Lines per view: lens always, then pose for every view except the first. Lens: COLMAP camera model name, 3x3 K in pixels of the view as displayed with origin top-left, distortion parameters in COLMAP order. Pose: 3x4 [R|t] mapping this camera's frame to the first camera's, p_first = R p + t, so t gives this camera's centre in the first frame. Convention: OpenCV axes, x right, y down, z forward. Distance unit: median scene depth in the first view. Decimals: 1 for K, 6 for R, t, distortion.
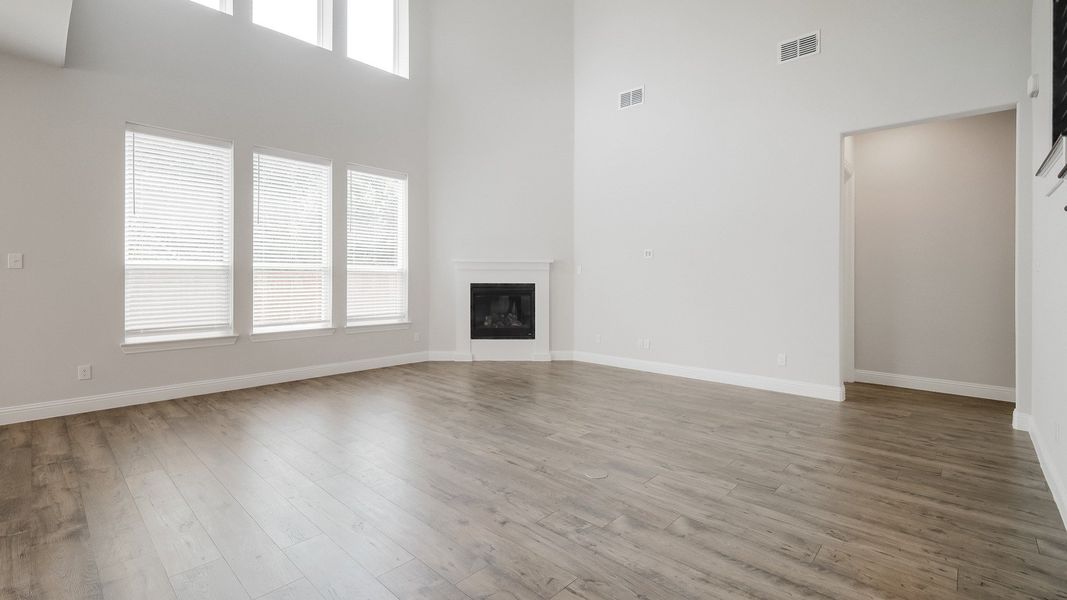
lens RADIAL K [[462.2, 0, 535.2], [0, 462.2, 278.8], [0, 0, 1]] dist [0.000072, 0.000358]
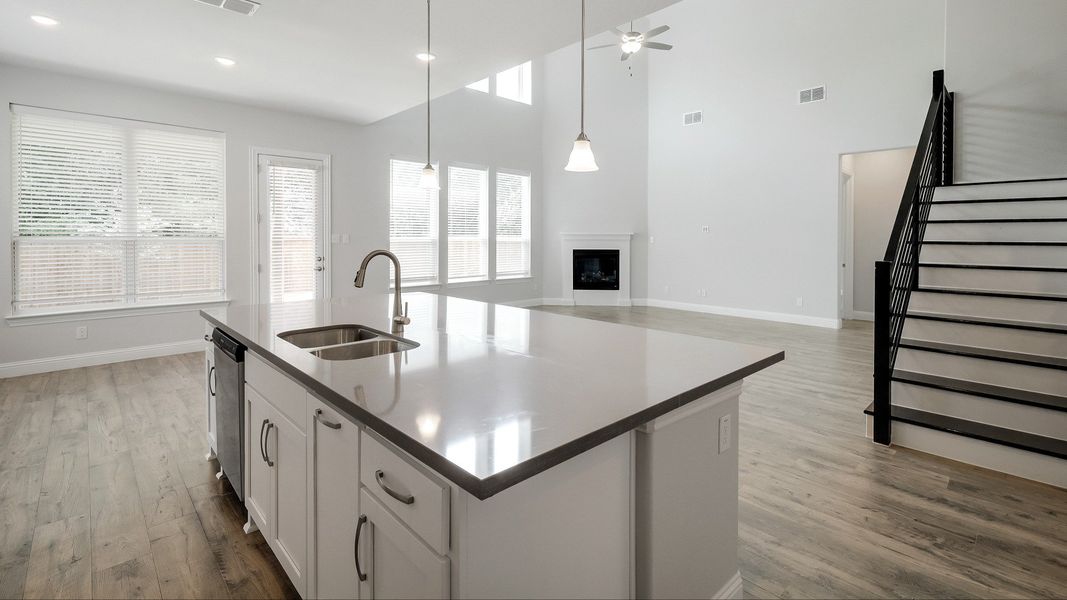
lens RADIAL K [[471.0, 0, 535.2], [0, 471.0, 247.6], [0, 0, 1]] dist [0.001642, 0.000282]
pose [[0.998420, 0.000881, -0.056182, -0.179891], [0.000056, 0.999861, 0.016676, -0.020414], [0.056189, -0.016652, 0.998281, -0.436198]]
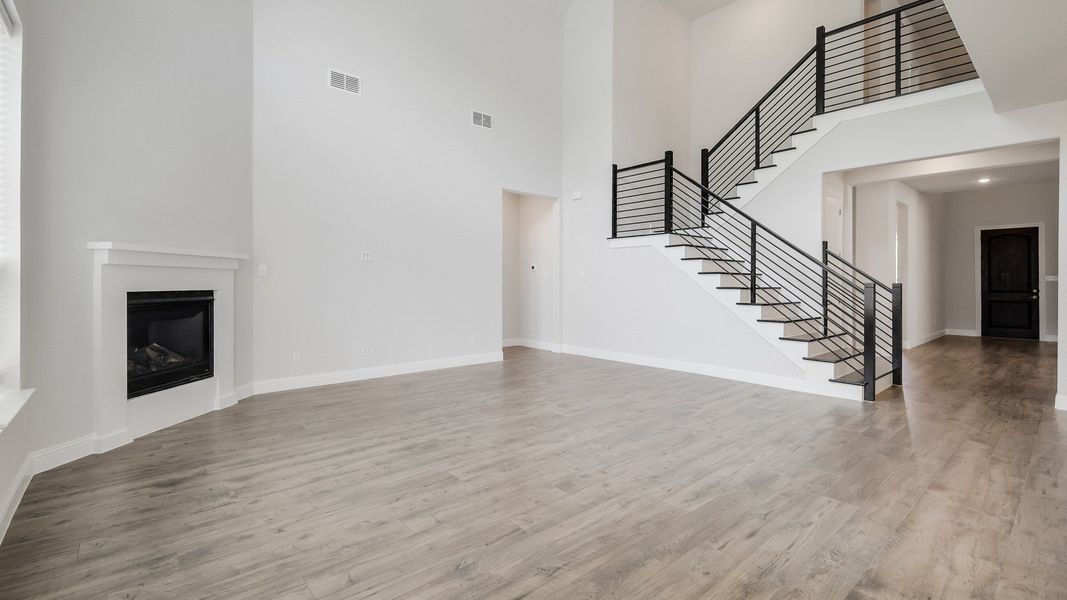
lens RADIAL K [[477.2, 0, 530.6], [0, 477.2, 280.2], [0, 0, 1]] dist [0.002723, 0.000552]
pose [[0.106831, -0.000480, 0.994277, -0.644299], [-0.001773, 0.999998, 0.000673, -0.004483], [-0.994276, -0.001835, 0.106830, 0.509539]]
